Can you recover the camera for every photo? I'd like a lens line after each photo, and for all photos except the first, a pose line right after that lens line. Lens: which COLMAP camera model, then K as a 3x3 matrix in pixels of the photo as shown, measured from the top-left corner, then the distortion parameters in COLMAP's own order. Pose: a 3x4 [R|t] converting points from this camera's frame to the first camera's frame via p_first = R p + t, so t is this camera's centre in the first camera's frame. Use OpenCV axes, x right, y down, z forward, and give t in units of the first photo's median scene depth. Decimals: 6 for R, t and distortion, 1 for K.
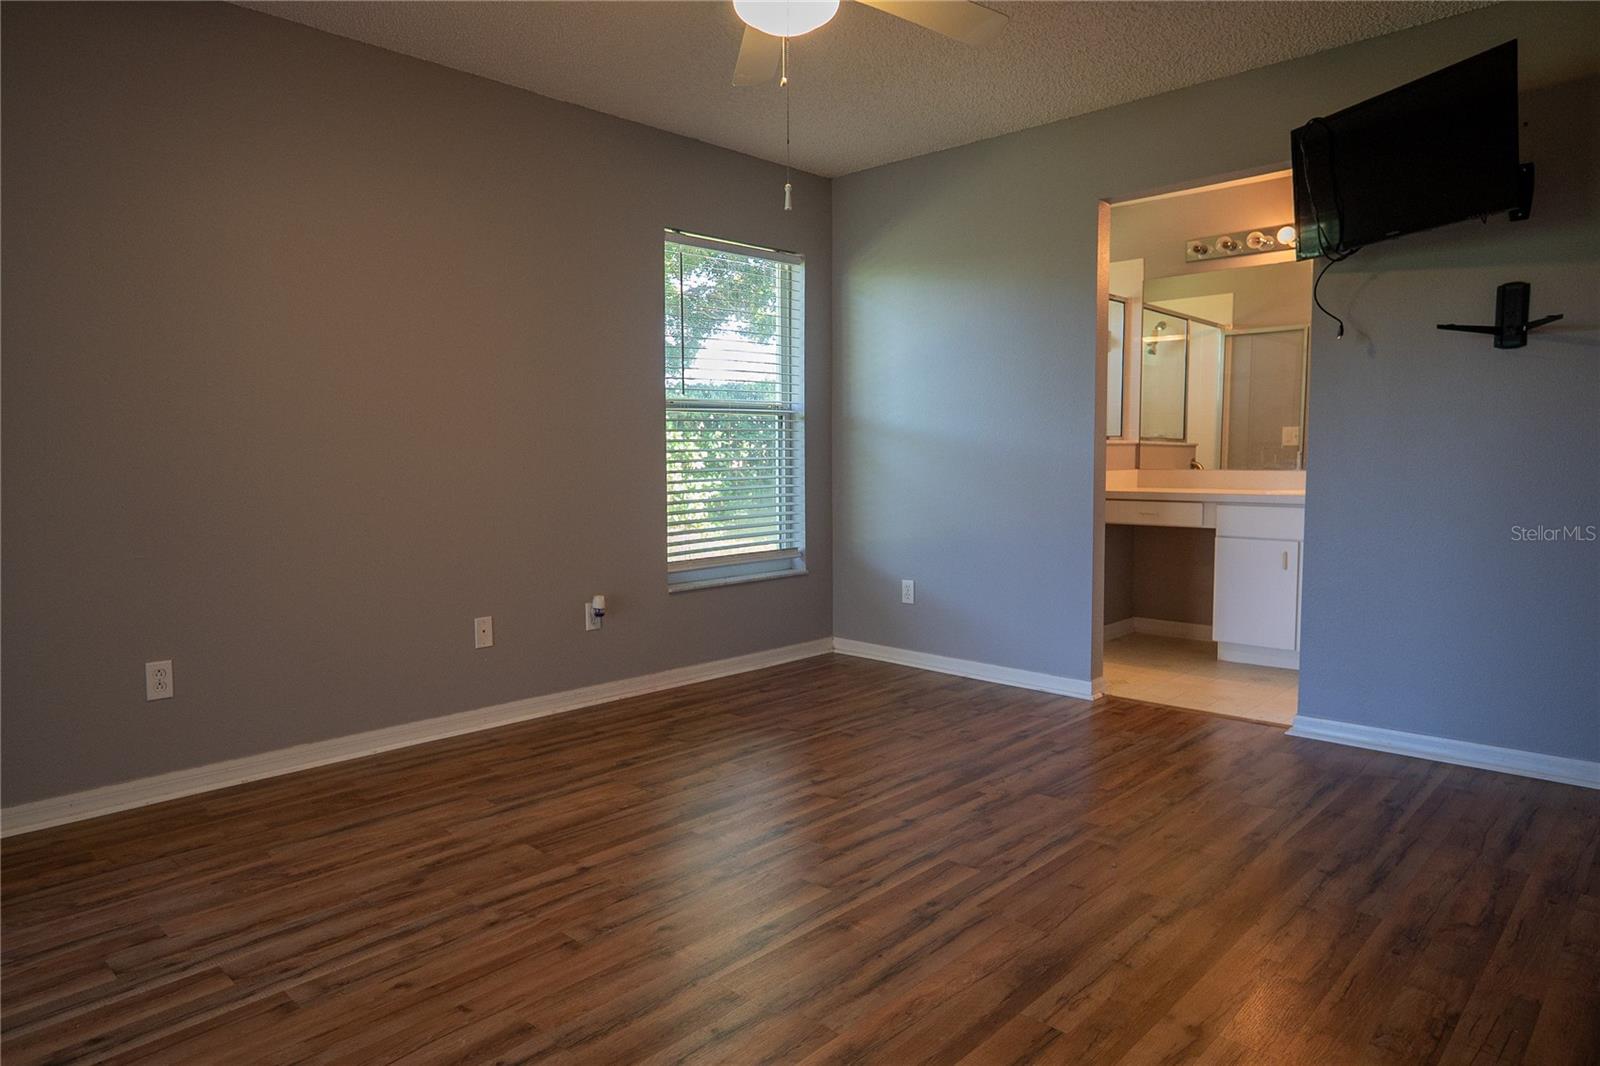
lens RADIAL K [[938.5, 0, 799.3], [0, 938.5, 525.7], [0, 0, 1]] dist [-0.015735, 0.022336]
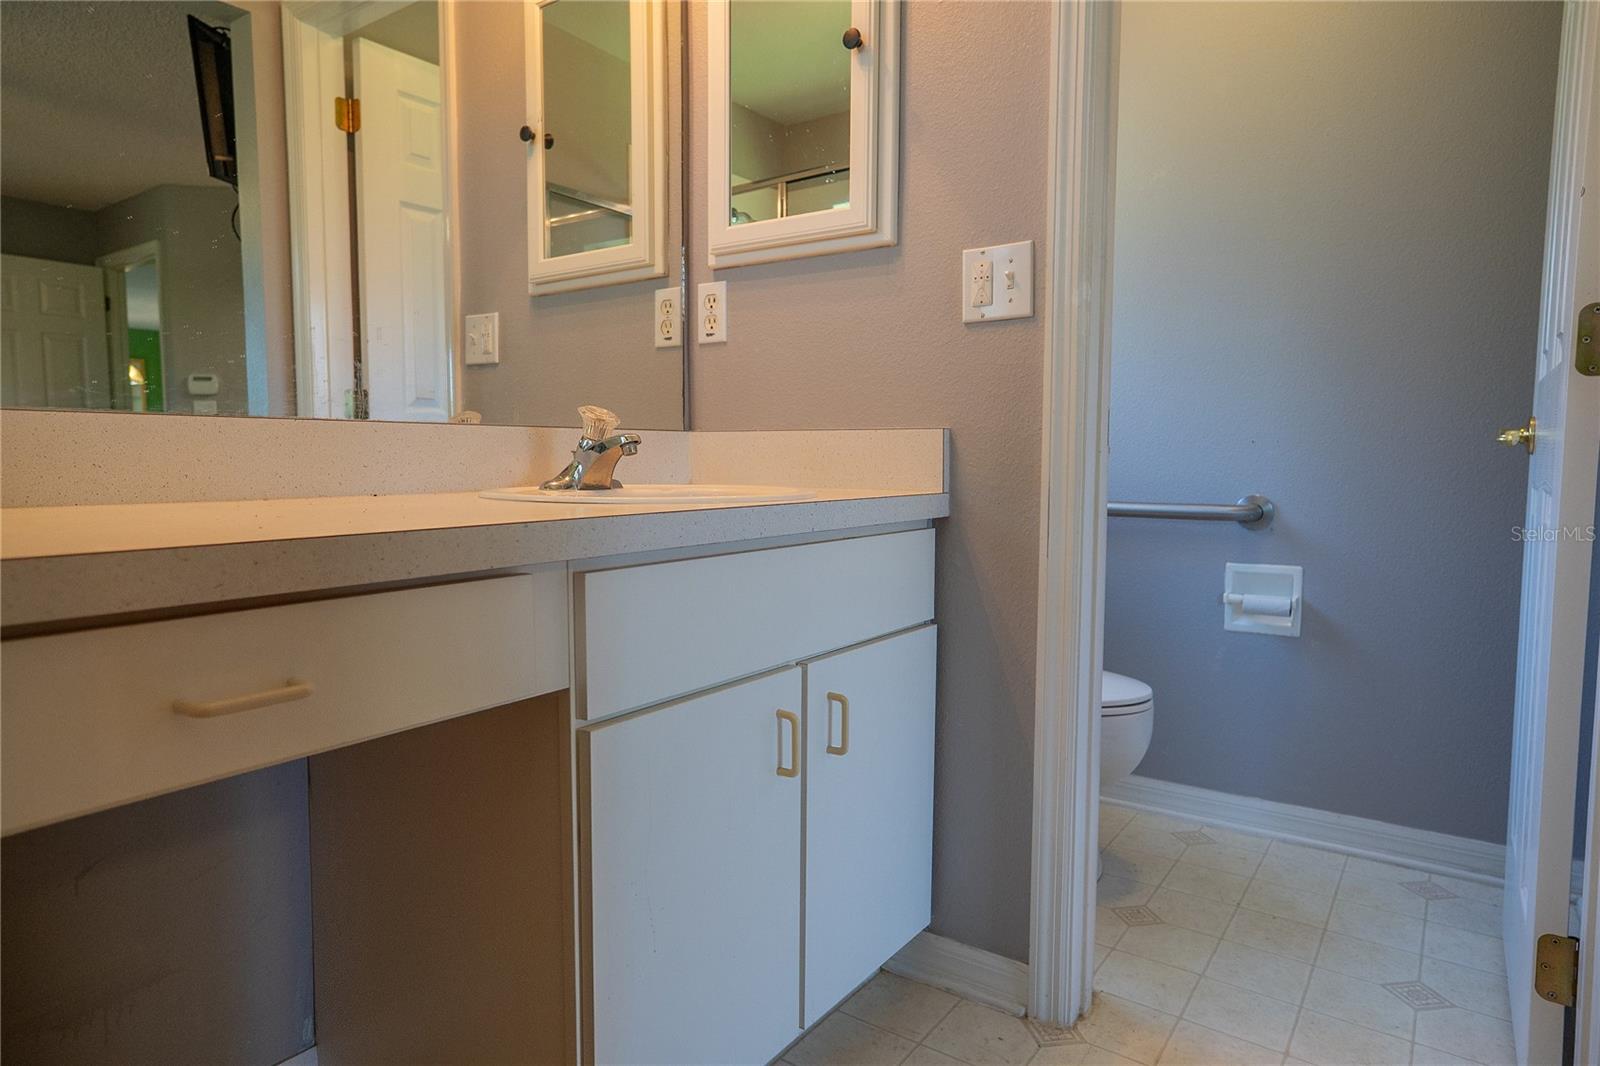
lens RADIAL K [[938.5, 0, 799.3], [0, 938.5, 525.7], [0, 0, 1]] dist [-0.015735, 0.022336]
pose [[-0.138187, -0.071840, 0.987797, 0.177811], [0.066572, 0.994436, 0.081636, -0.035667], [-0.988166, 0.077040, -0.132636, 0.778067]]
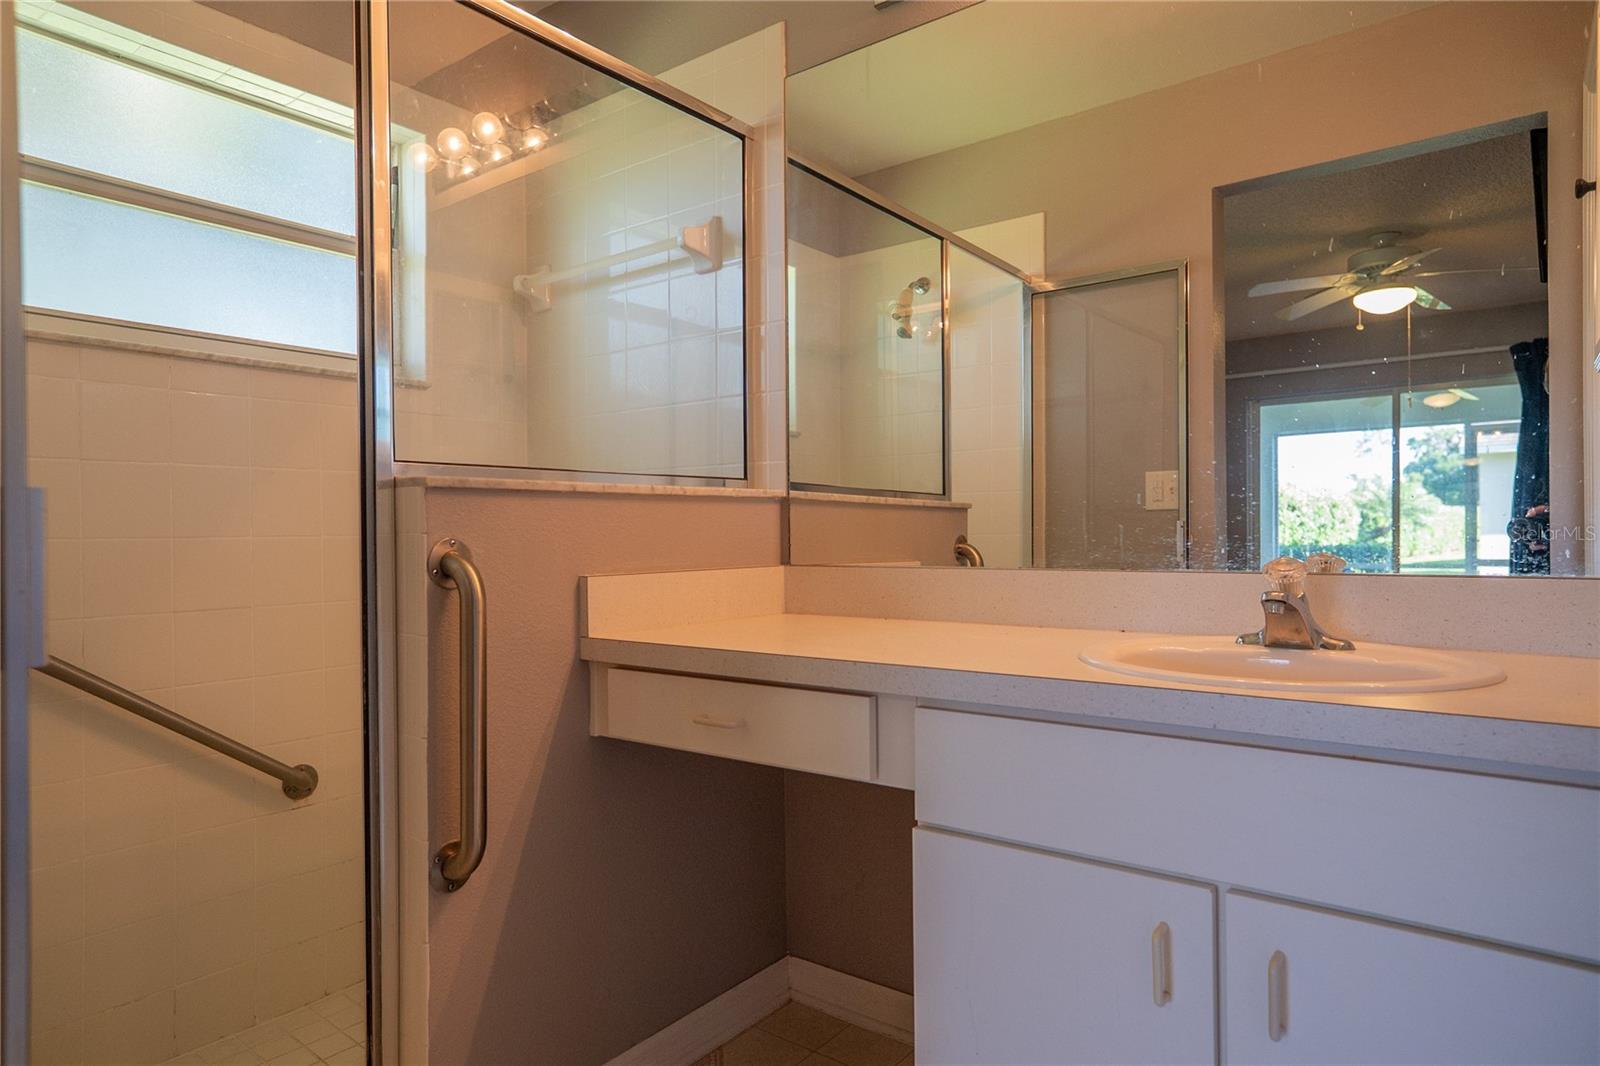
lens RADIAL K [[926.0, 0, 802.5], [0, 926.0, 532.2], [0, 0, 1]] dist [-0.020642, 0.028251]
pose [[0.993808, -0.002739, 0.111076, 0.299076], [0.011104, 0.997140, -0.074757, -0.041610], [-0.110554, 0.075528, 0.990996, 0.571626]]
